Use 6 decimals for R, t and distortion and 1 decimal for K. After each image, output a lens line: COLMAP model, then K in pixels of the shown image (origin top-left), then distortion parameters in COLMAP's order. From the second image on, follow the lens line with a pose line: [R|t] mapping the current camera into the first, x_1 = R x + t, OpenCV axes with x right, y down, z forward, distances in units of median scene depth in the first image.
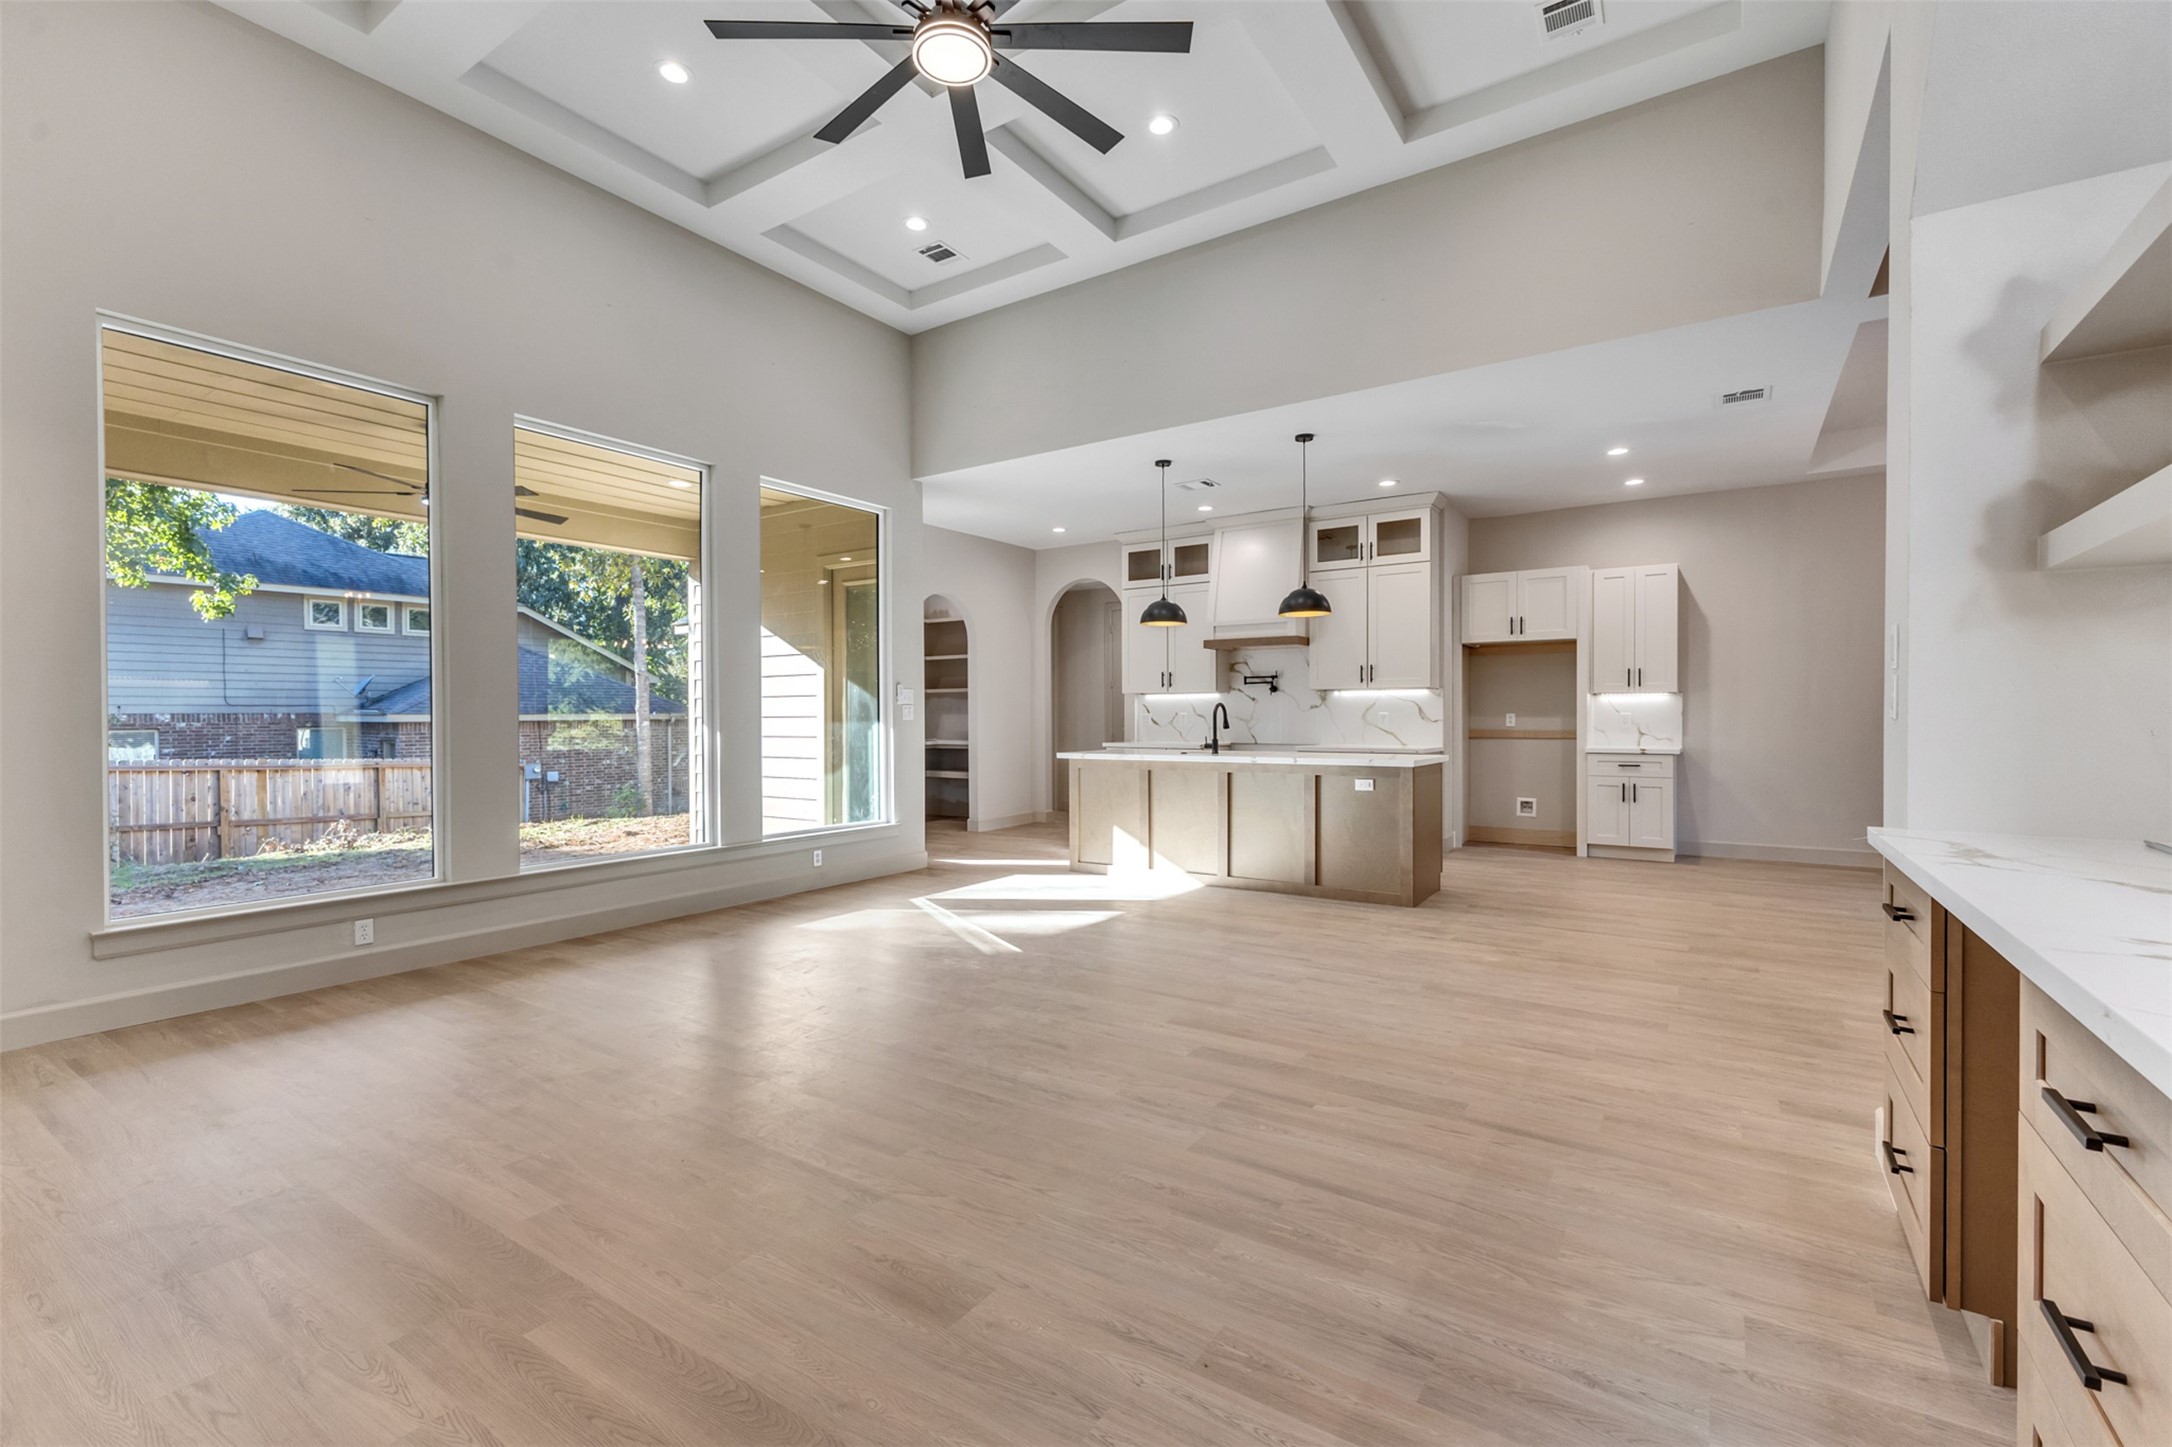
lens RADIAL K [[933.8, 0, 1088.3], [0, 933.8, 721.0], [0, 0, 1]] dist [0.014434, -0.004391]
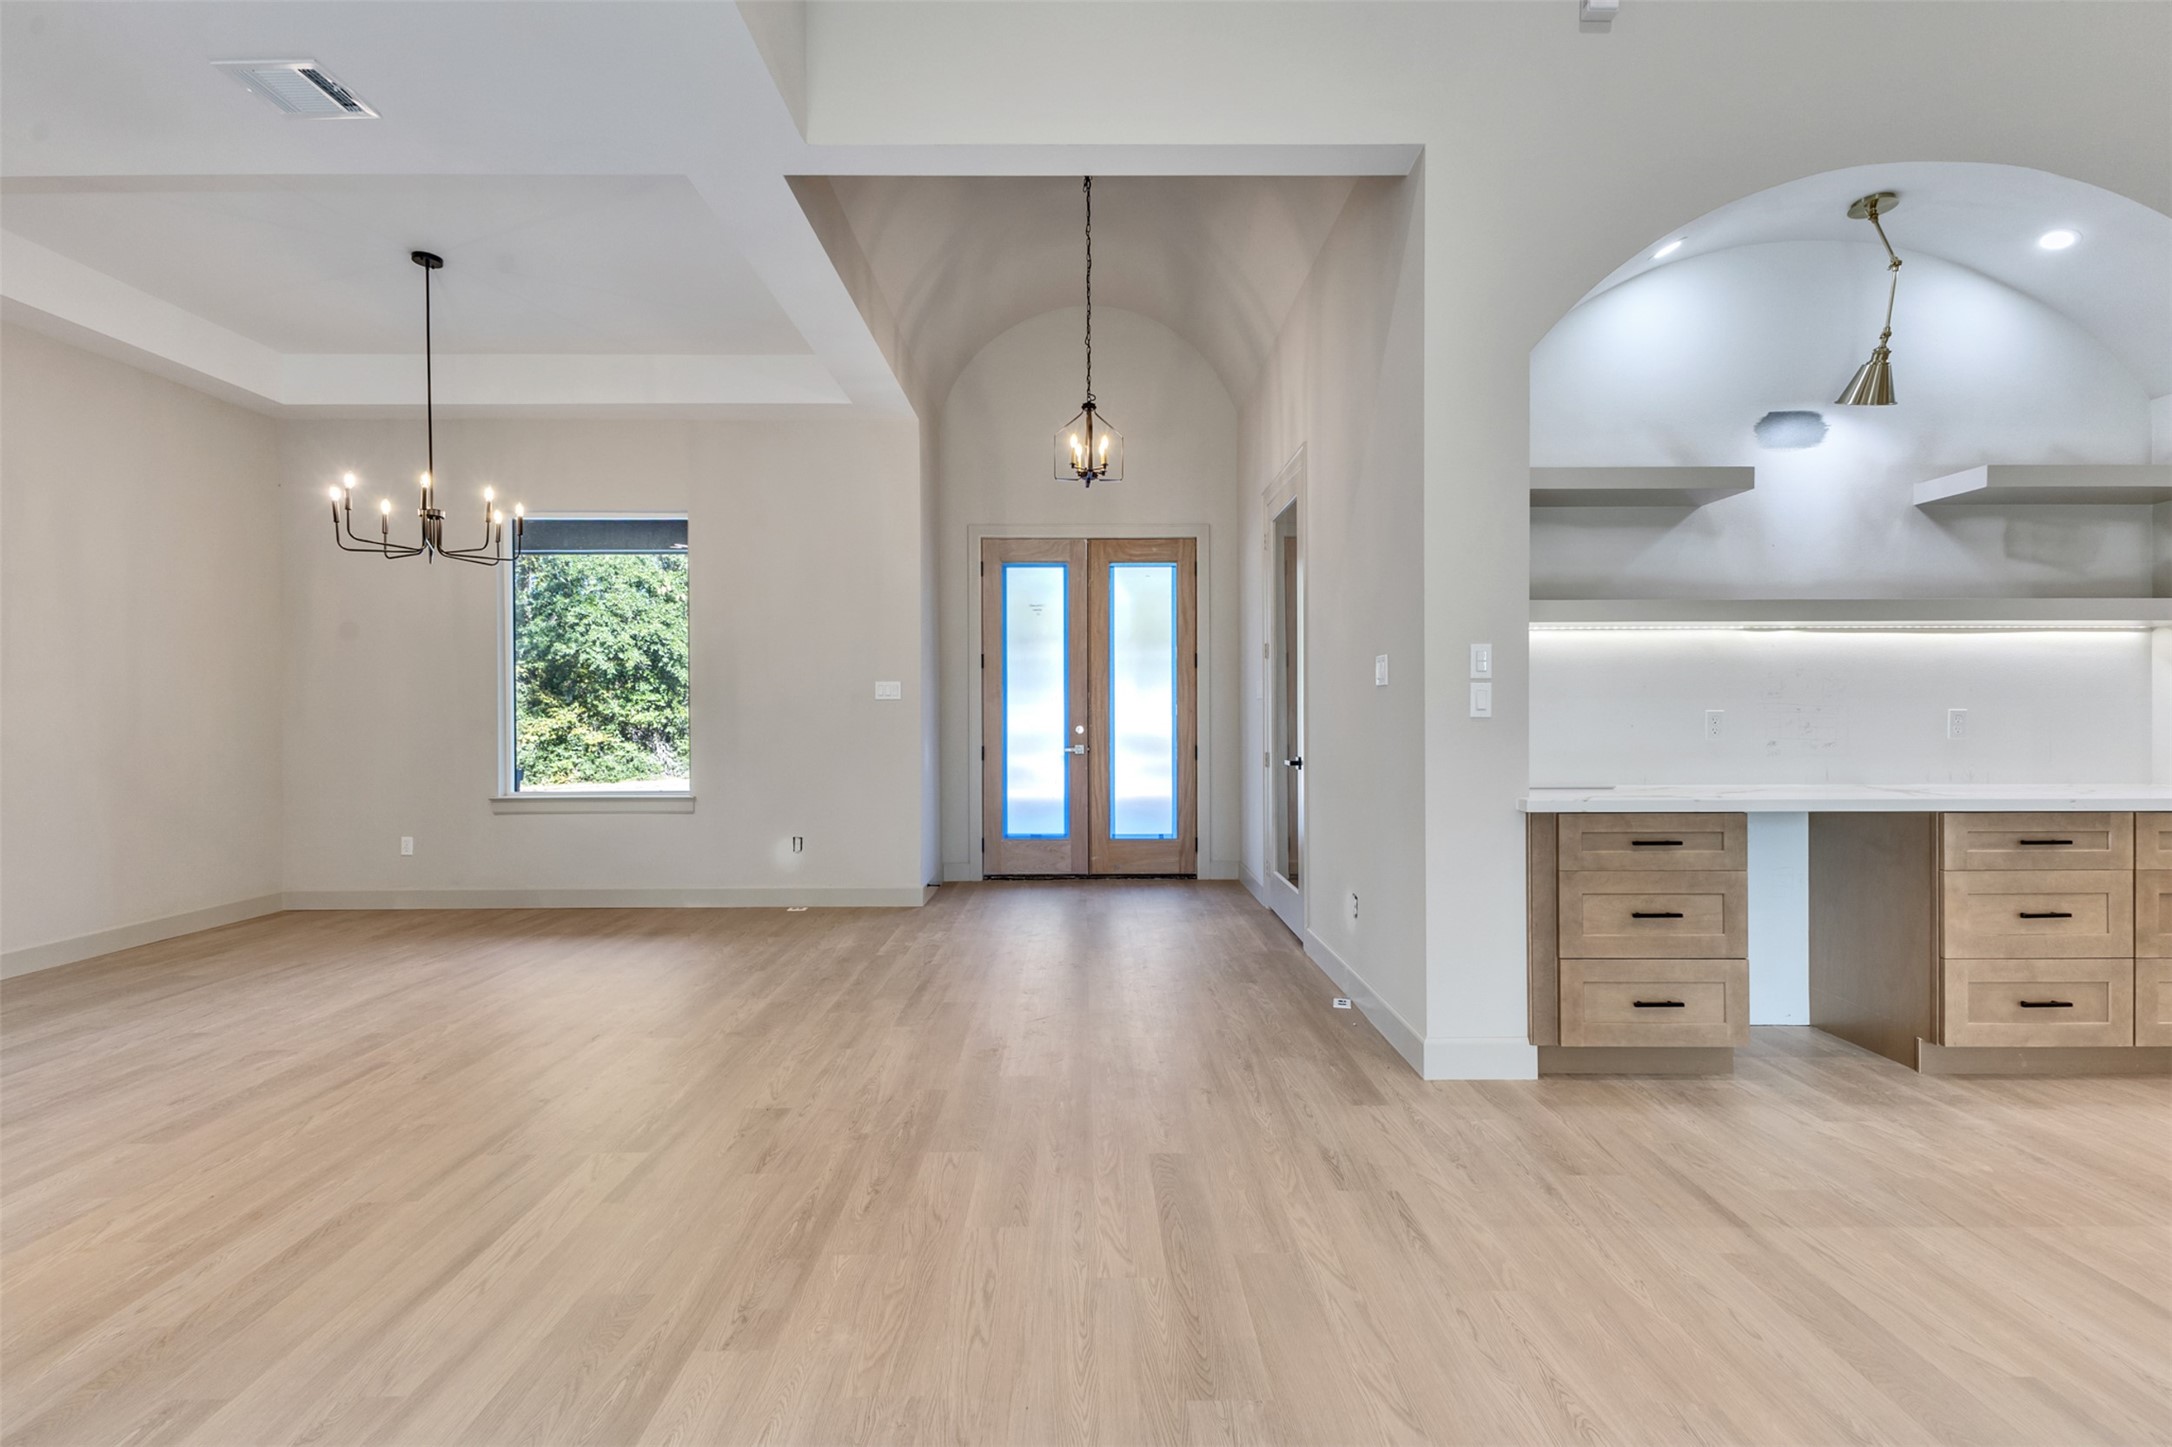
lens RADIAL K [[933.8, 0, 1086.9], [0, 933.8, 720.8], [0, 0, 1]] dist [0.014434, -0.004391]
pose [[-0.558016, 0.000242, 0.829830, 0.032839], [0.011381, 0.999908, 0.007362, -0.004395], [-0.829752, 0.013553, -0.557967, 0.762694]]
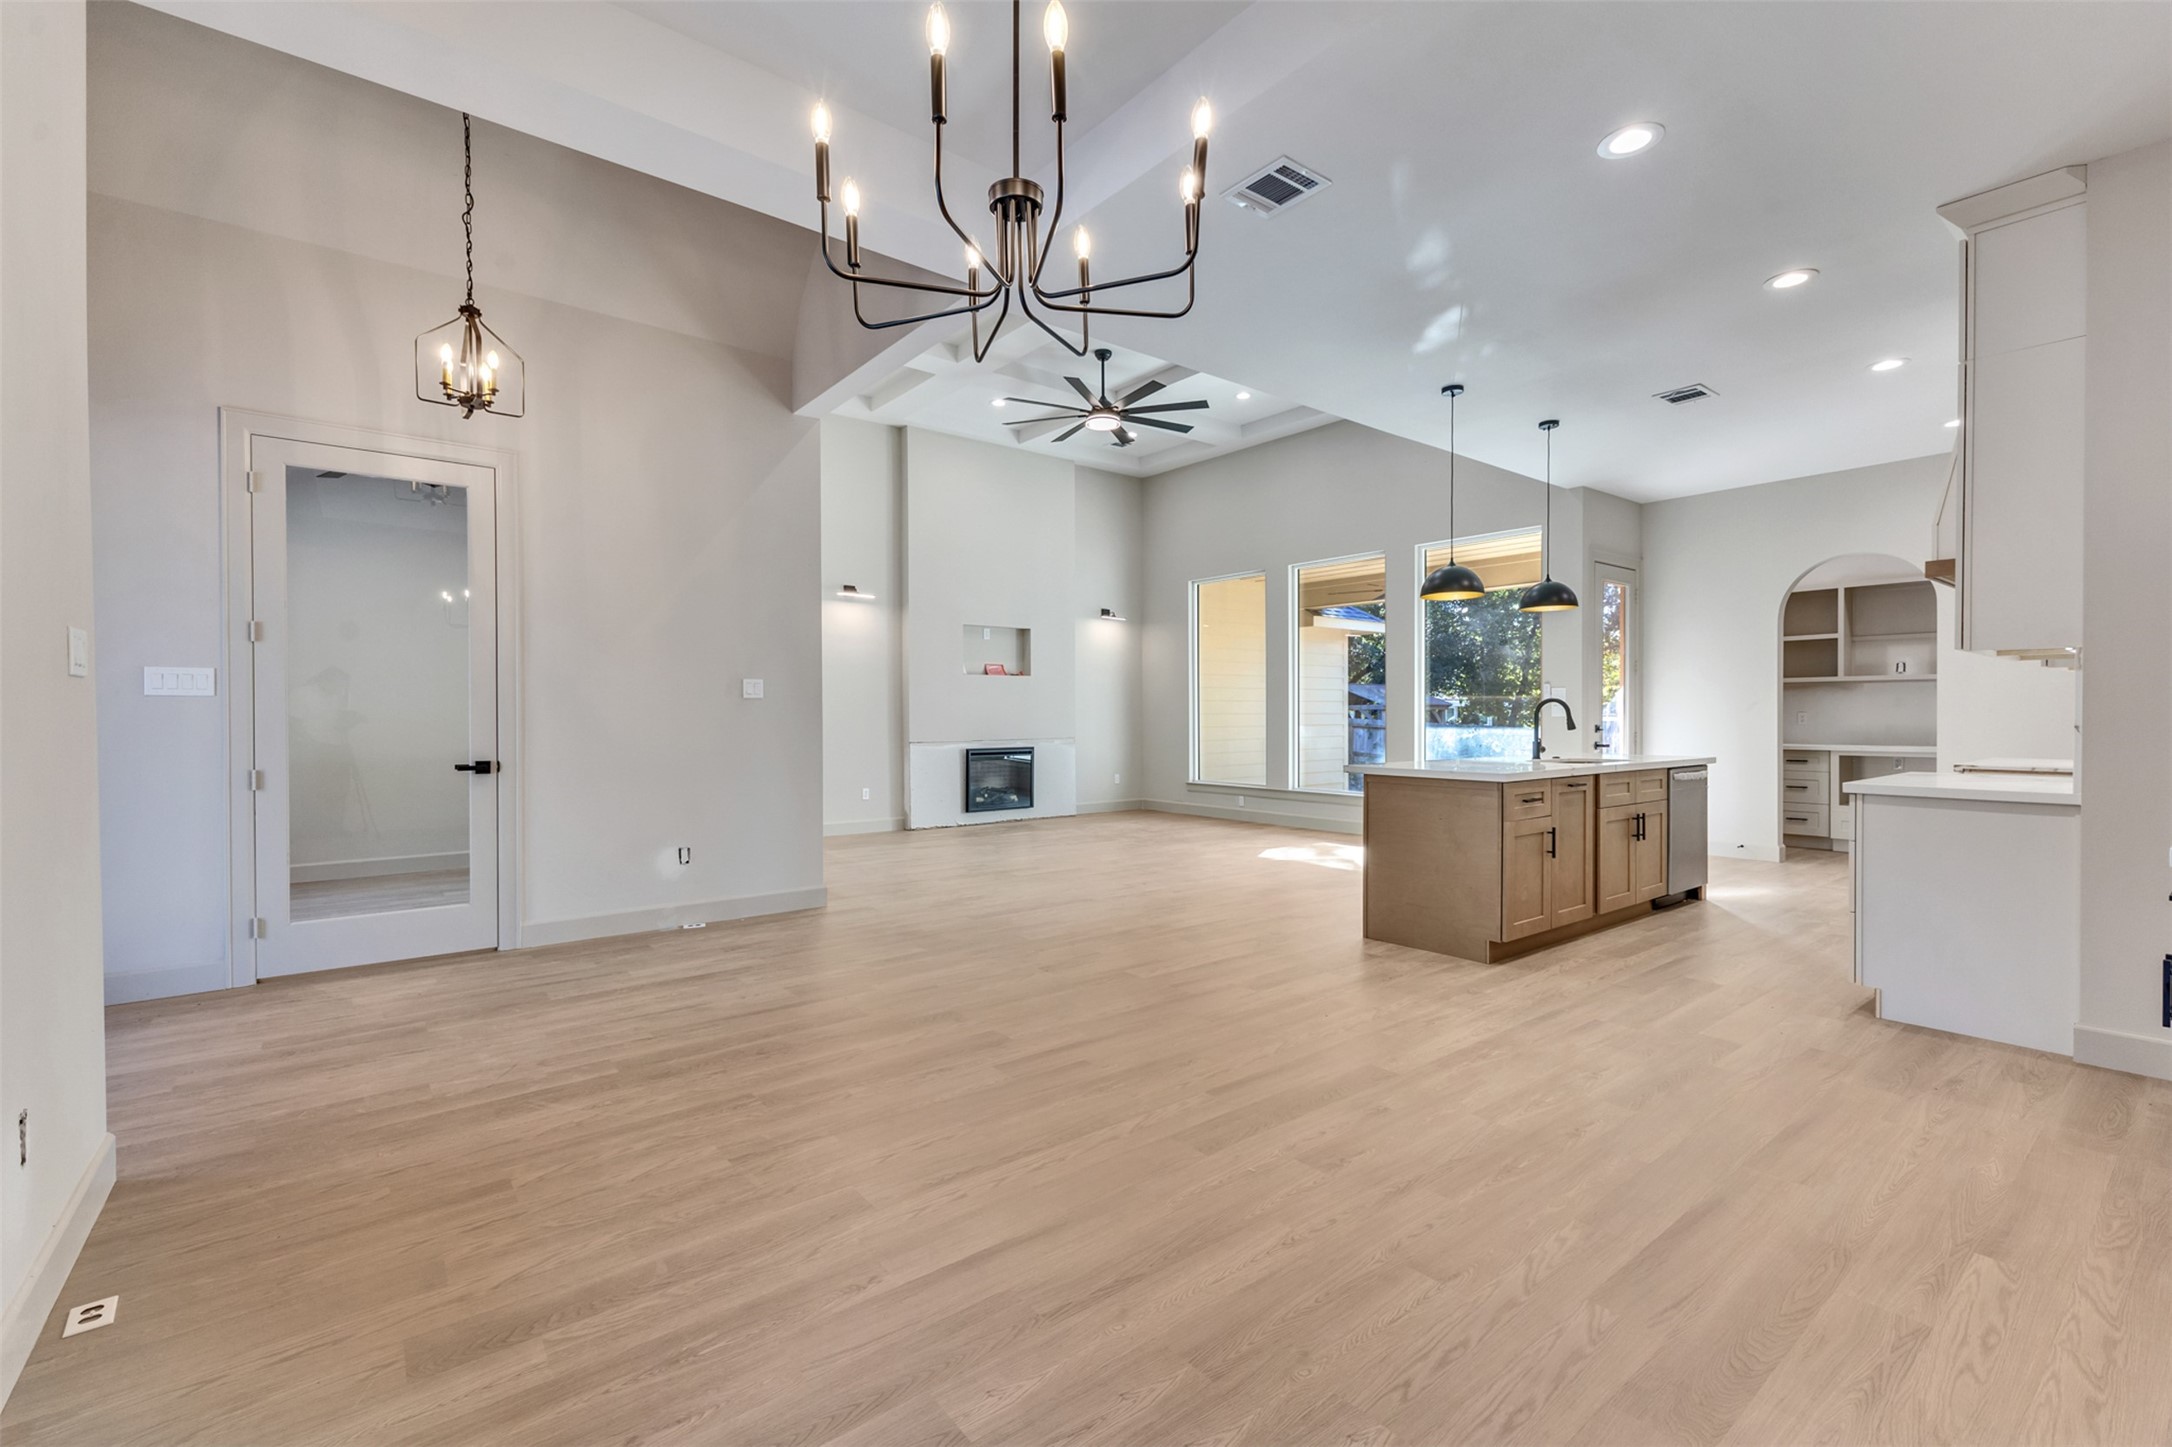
lens RADIAL K [[933.8, 0, 1086.5], [0, 933.8, 718.3], [0, 0, 1]] dist [0.014434, -0.004391]
pose [[-0.306291, 0.008583, -0.951899, 1.065603], [-0.002242, 0.999950, 0.009738, -0.008987], [0.951935, 0.005117, -0.306256, 0.871957]]
